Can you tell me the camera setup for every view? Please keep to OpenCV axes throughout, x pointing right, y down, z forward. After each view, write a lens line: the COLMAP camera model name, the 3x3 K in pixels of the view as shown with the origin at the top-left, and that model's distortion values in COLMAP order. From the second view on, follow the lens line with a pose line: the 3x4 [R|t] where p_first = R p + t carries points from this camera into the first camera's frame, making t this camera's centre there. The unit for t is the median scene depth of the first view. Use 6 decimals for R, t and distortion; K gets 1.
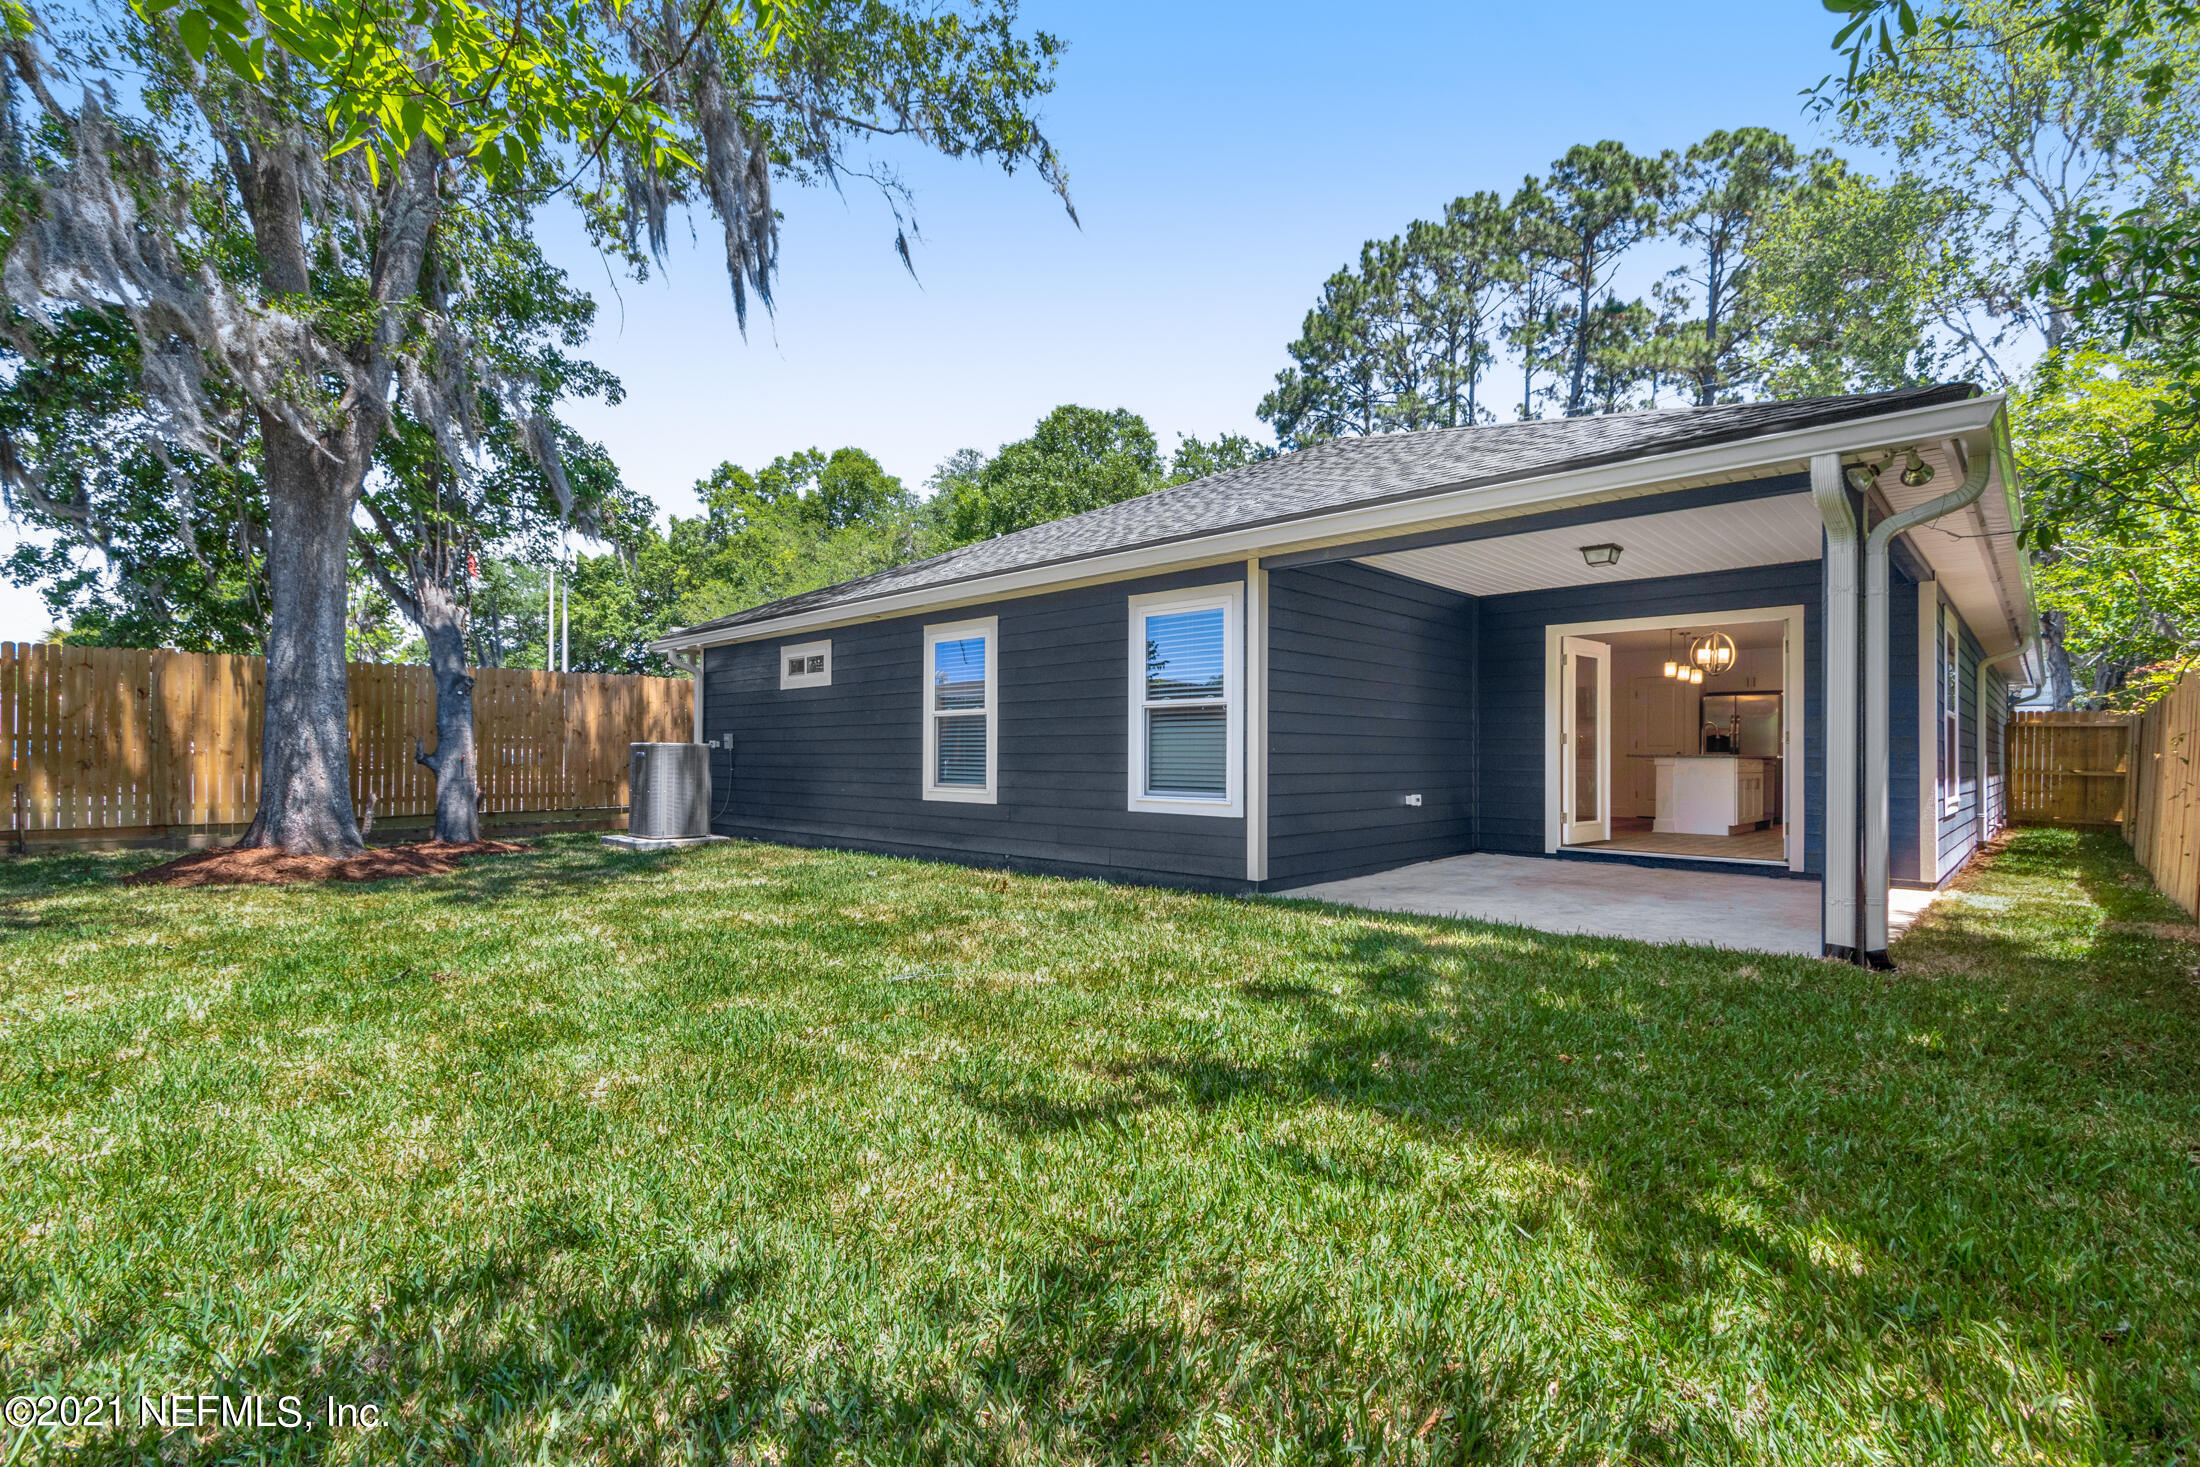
lens RADIAL K [[1009.8, 0, 1089.1], [0, 1009.8, 755.8], [0, 0, 1]] dist [0.001986, 0.000244]
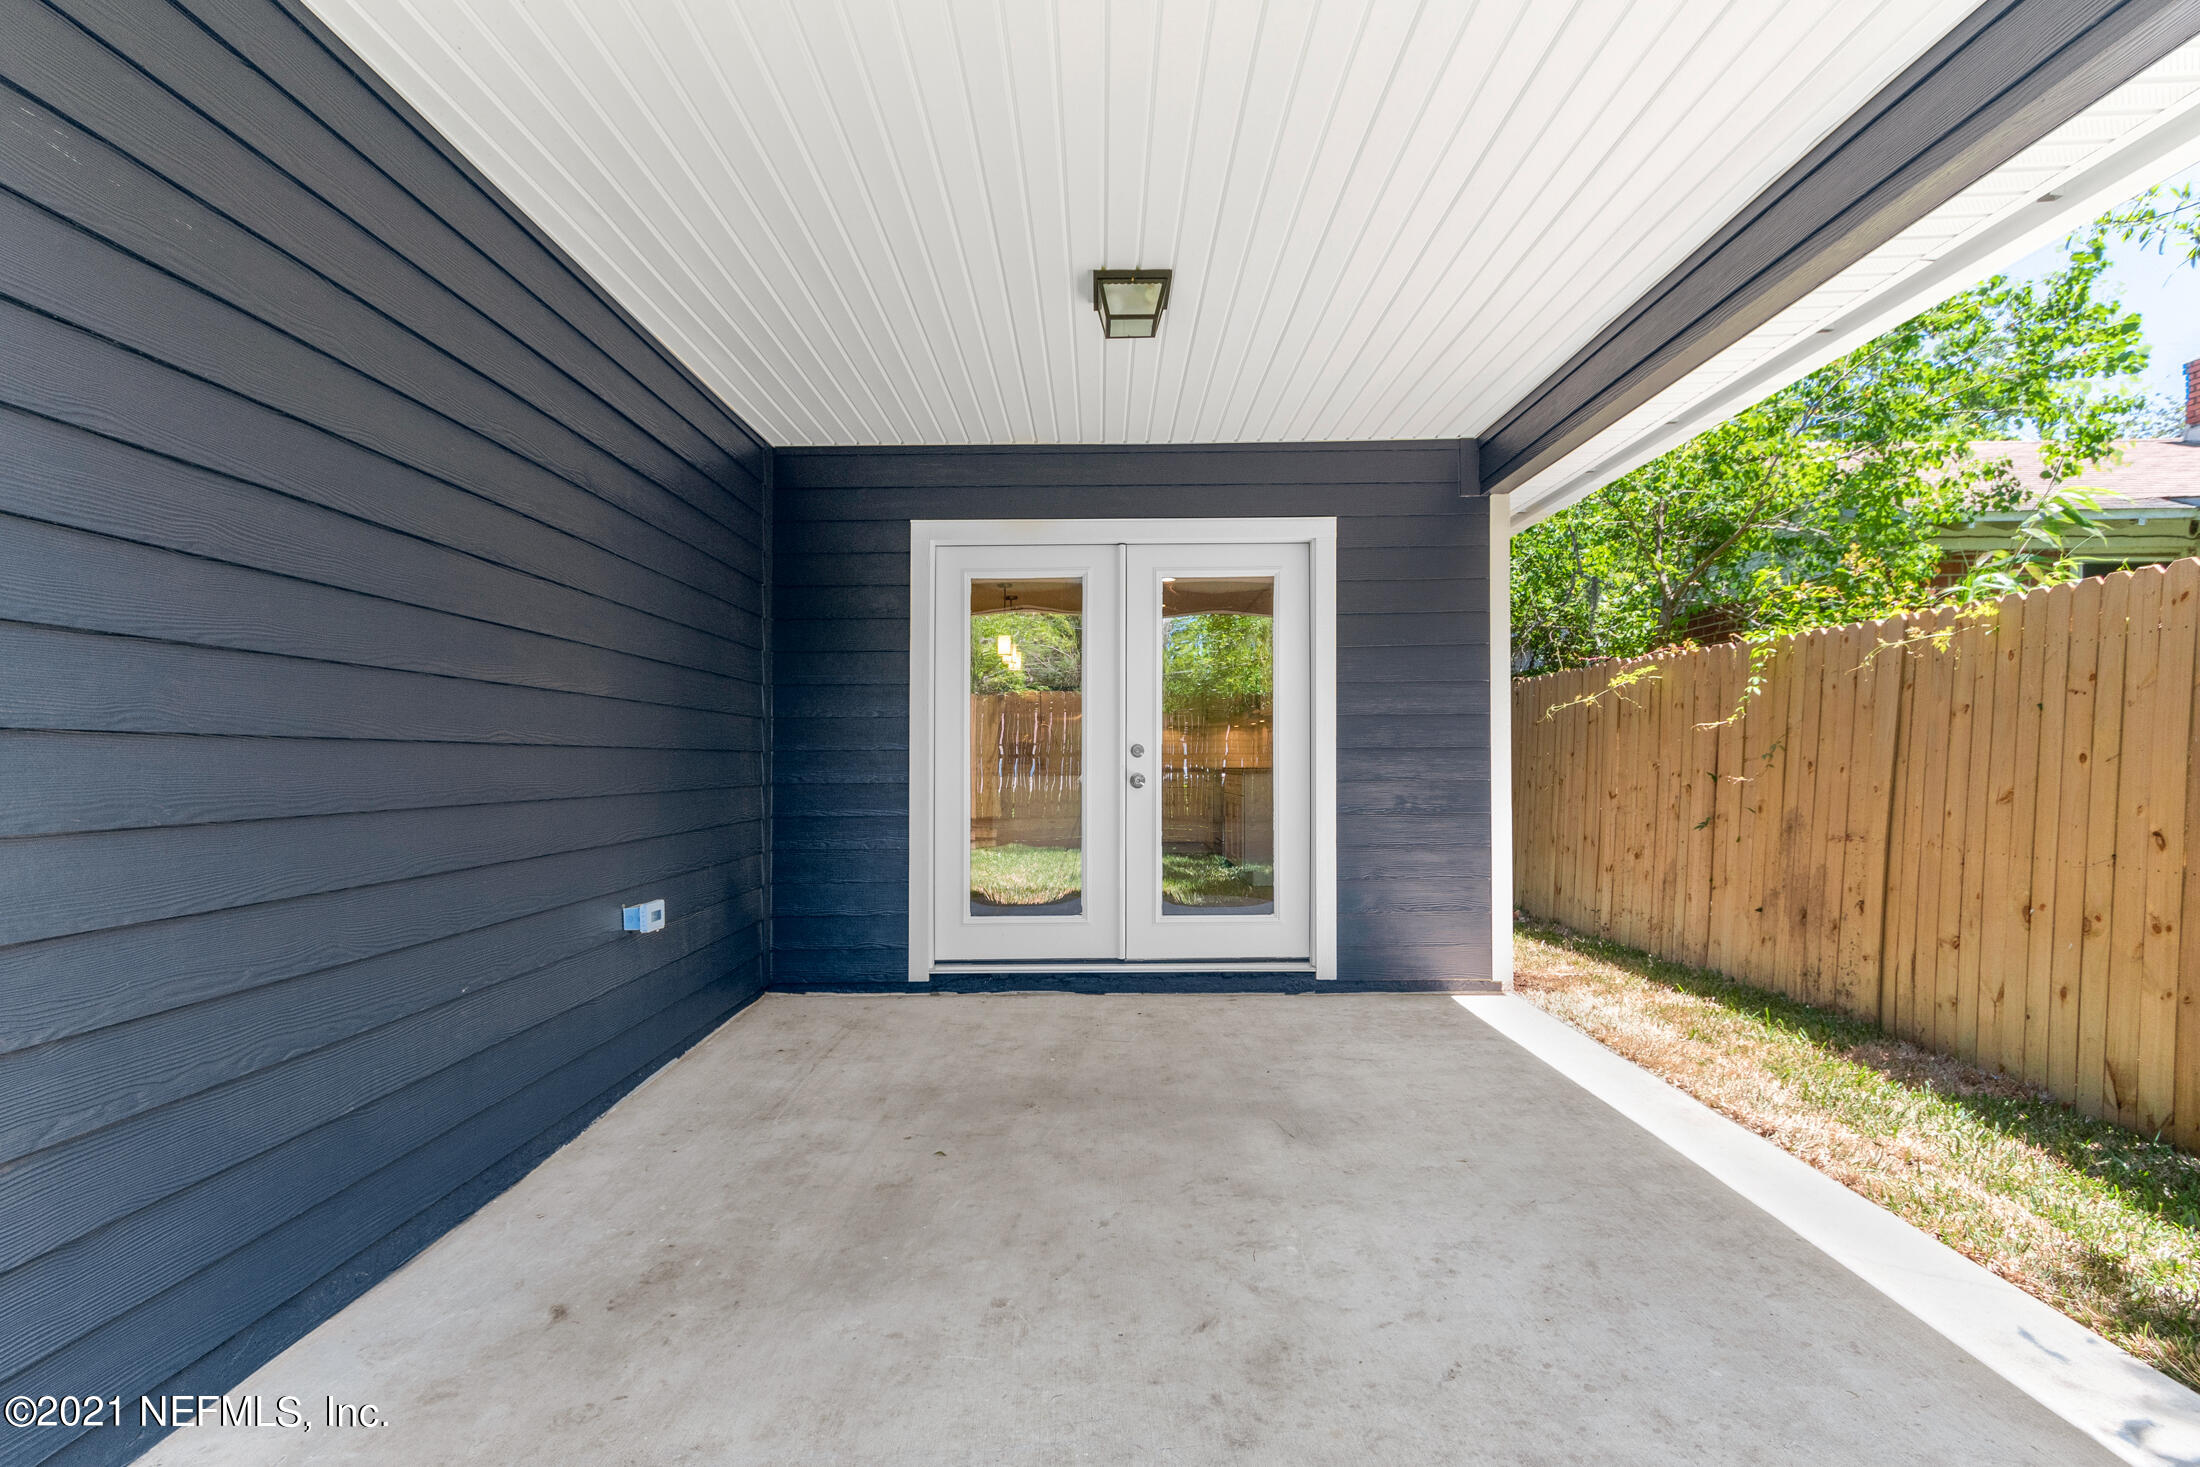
lens RADIAL K [[1009.8, 0, 1089.1], [0, 1009.8, 755.8], [0, 0, 1]] dist [0.001986, 0.000244]
pose [[0.705369, 0.001354, 0.708839, 0.165192], [0.008940, 0.999902, -0.010806, -0.008241], [-0.708784, 0.013959, 0.705287, 0.592523]]
